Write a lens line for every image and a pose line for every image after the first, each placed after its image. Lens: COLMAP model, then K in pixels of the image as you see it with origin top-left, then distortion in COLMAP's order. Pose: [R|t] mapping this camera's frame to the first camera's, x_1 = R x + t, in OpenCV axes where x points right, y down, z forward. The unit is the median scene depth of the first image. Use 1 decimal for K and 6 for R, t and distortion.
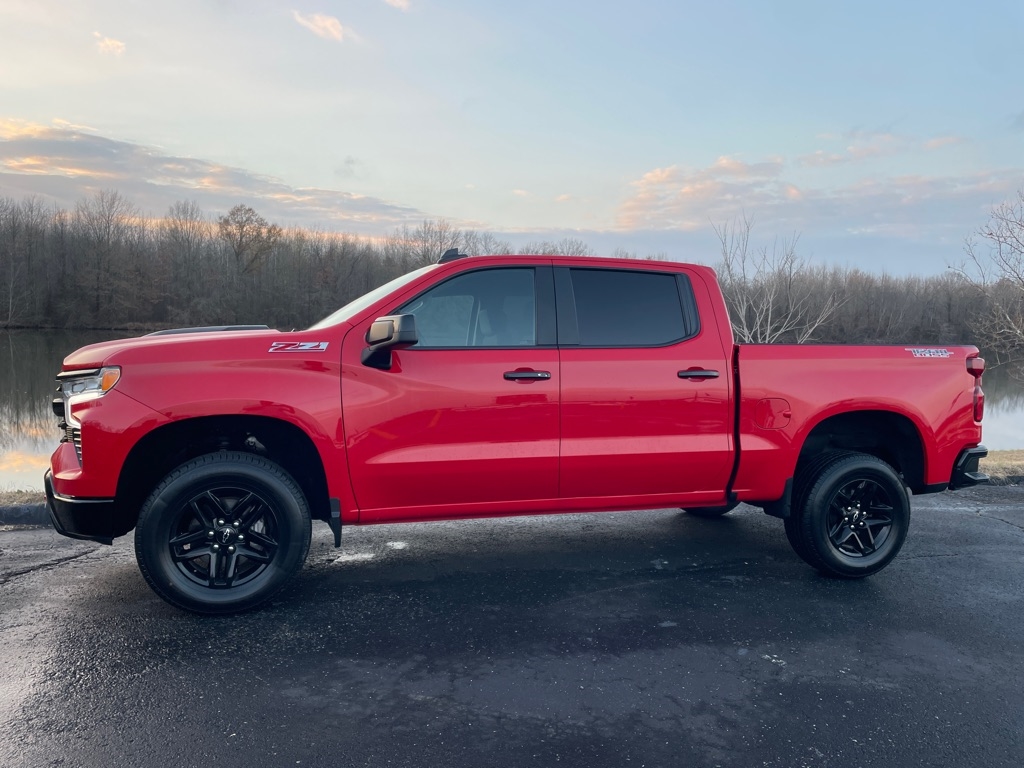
lens RADIAL K [[765.8, 0, 519.3], [0, 765.8, 391.3], [0, 0, 1]] dist [0.091876, -0.112425]
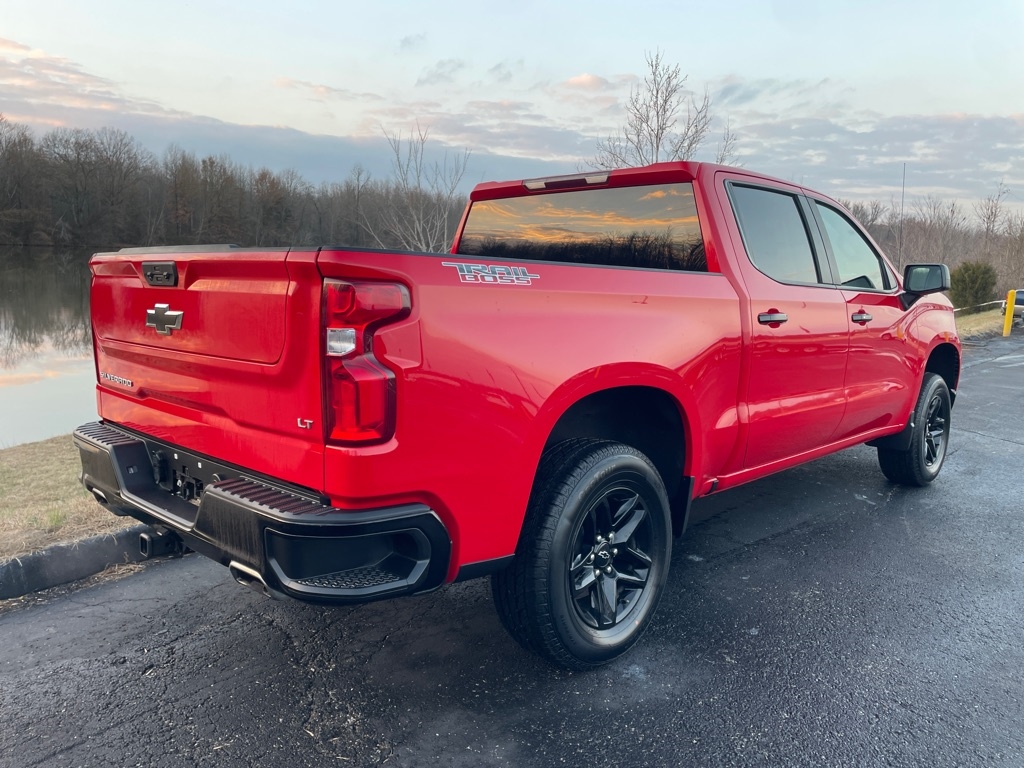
lens RADIAL K [[765.8, 0, 518.4], [0, 765.8, 385.7], [0, 0, 1]] dist [0.091876, -0.112425]
pose [[0.850311, -0.082773, 0.519730, -0.628289], [0.027303, 0.993162, 0.113504, -0.044044], [-0.525571, -0.082323, 0.846757, 0.362433]]
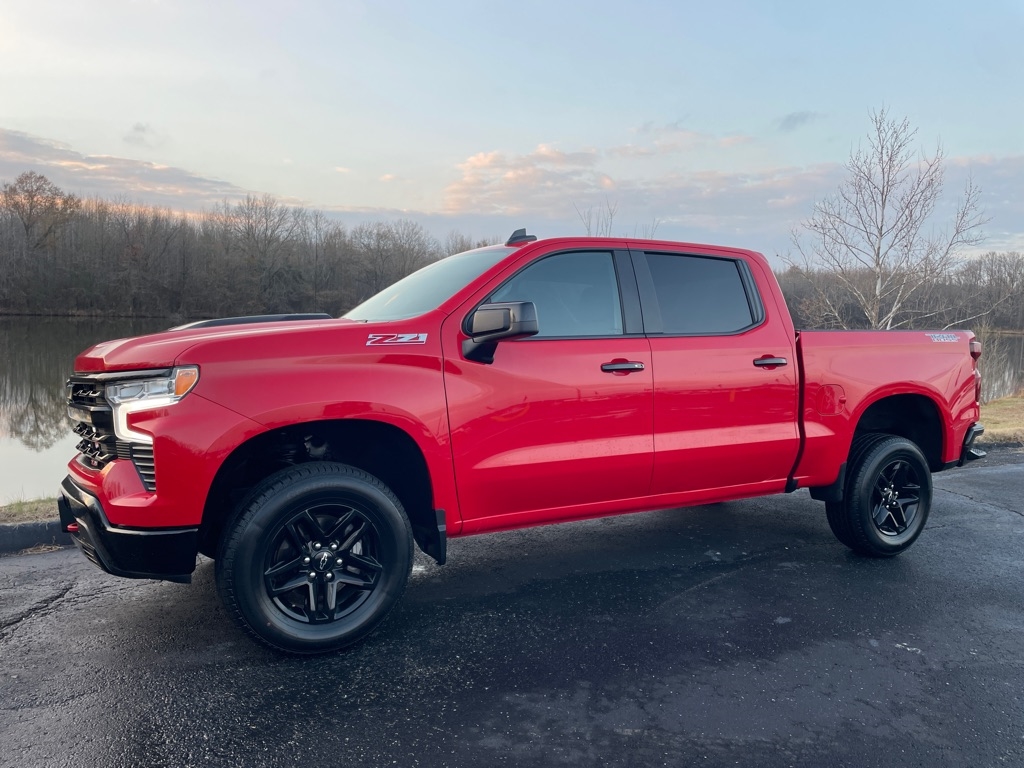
lens RADIAL K [[765.8, 0, 517.6], [0, 765.8, 387.0], [0, 0, 1]] dist [0.091876, -0.112425]
pose [[0.976333, -0.022316, 0.215117, -0.272862], [0.018642, 0.999644, 0.019089, -0.013969], [-0.215466, -0.014627, 0.976402, 0.098581]]
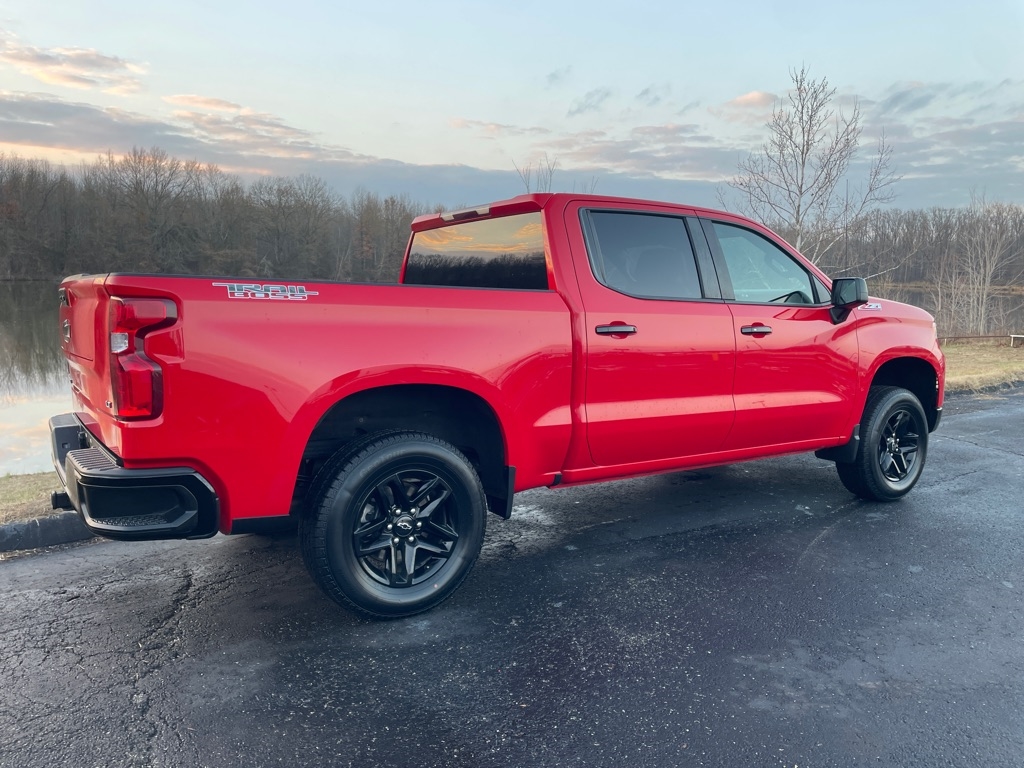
lens RADIAL K [[765.8, 0, 519.0], [0, 765.8, 386.7], [0, 0, 1]] dist [0.091876, -0.112425]
pose [[0.943200, -0.060703, 0.326633, -0.416148], [0.038145, 0.996451, 0.075035, -0.023771], [-0.330029, -0.058313, 0.942168, 0.144748]]
